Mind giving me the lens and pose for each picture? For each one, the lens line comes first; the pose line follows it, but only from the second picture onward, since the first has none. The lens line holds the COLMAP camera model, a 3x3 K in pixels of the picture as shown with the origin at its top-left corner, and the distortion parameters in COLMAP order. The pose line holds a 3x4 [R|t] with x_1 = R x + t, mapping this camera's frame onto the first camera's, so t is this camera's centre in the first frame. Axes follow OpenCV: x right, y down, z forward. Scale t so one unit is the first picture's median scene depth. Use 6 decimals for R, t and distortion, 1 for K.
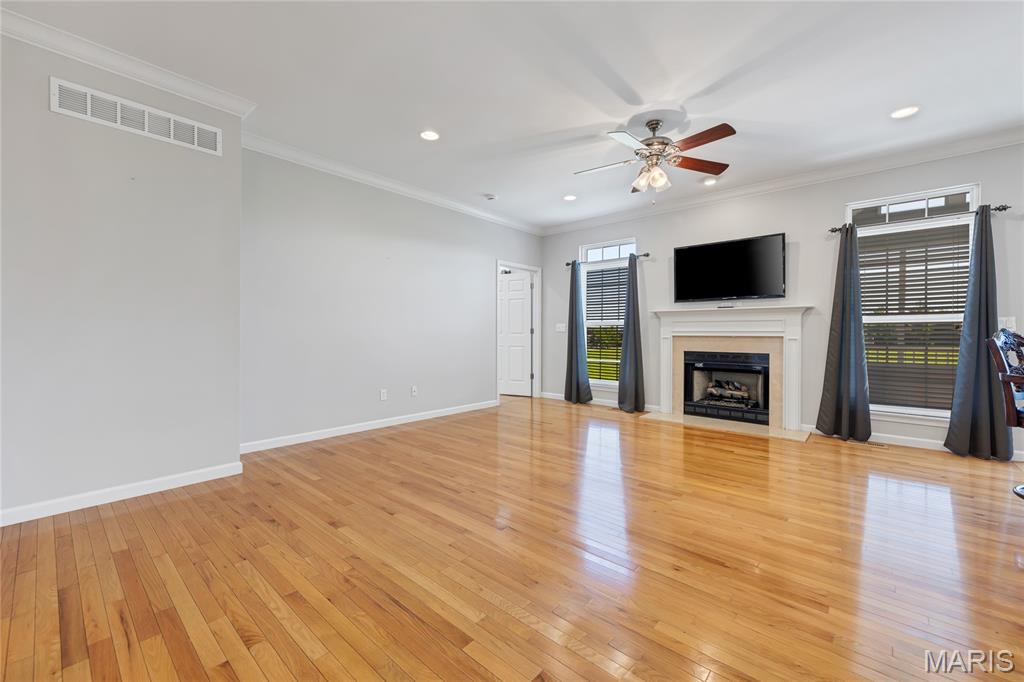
lens RADIAL K [[412.5, 0, 508.5], [0, 412.5, 335.0], [0, 0, 1]] dist [0.002103, -0.000121]
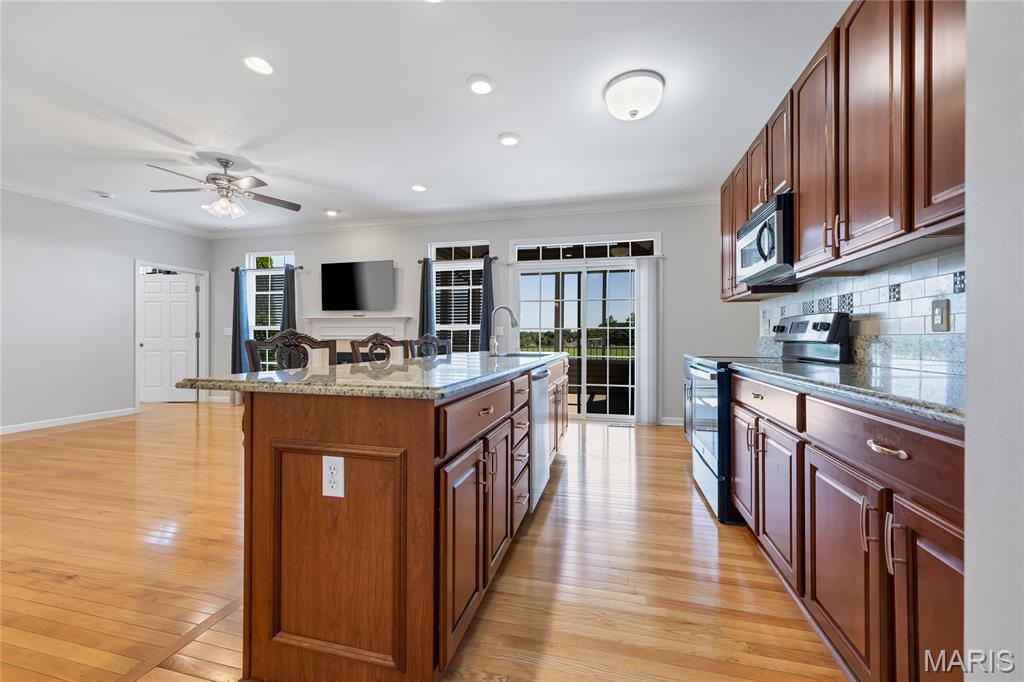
lens RADIAL K [[412.5, 0, 509.7], [0, 412.5, 336.8], [0, 0, 1]] dist [0.002103, -0.000121]
pose [[0.882628, -0.001644, 0.470070, 0.320619], [0.004094, 0.999983, -0.004190, 0.002395], [-0.470055, 0.005622, 0.882619, -0.273715]]
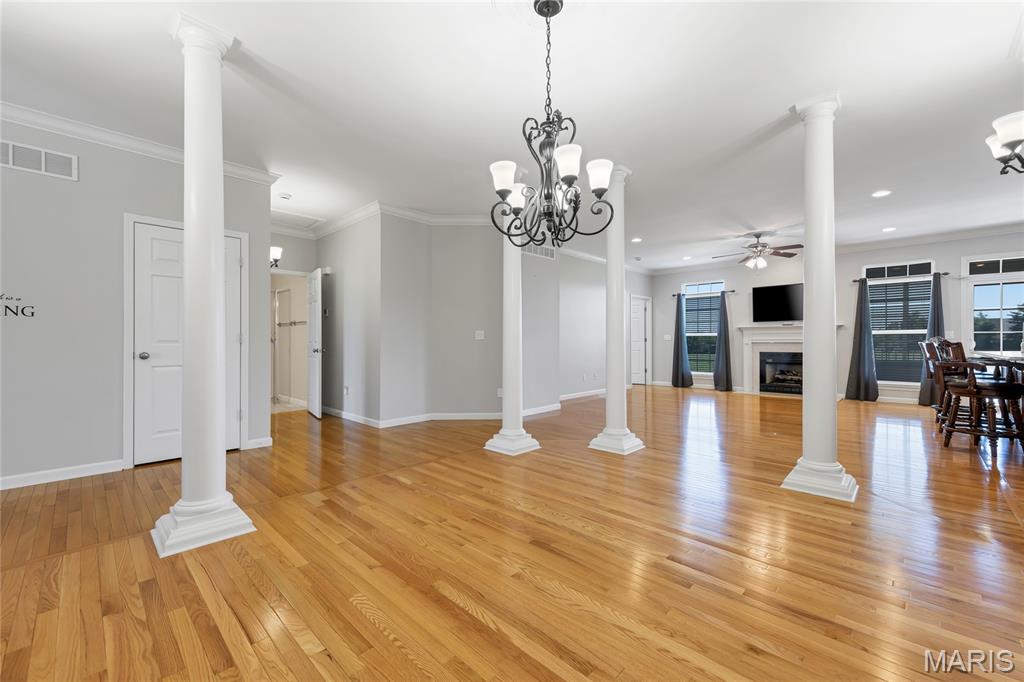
lens RADIAL K [[412.5, 0, 508.1], [0, 412.5, 343.5], [0, 0, 1]] dist [0.002103, -0.000121]
pose [[0.998772, -0.007659, -0.048945, -0.463828], [0.007696, 0.999970, 0.000555, -0.002520], [0.048939, -0.000931, 0.998801, -0.638455]]
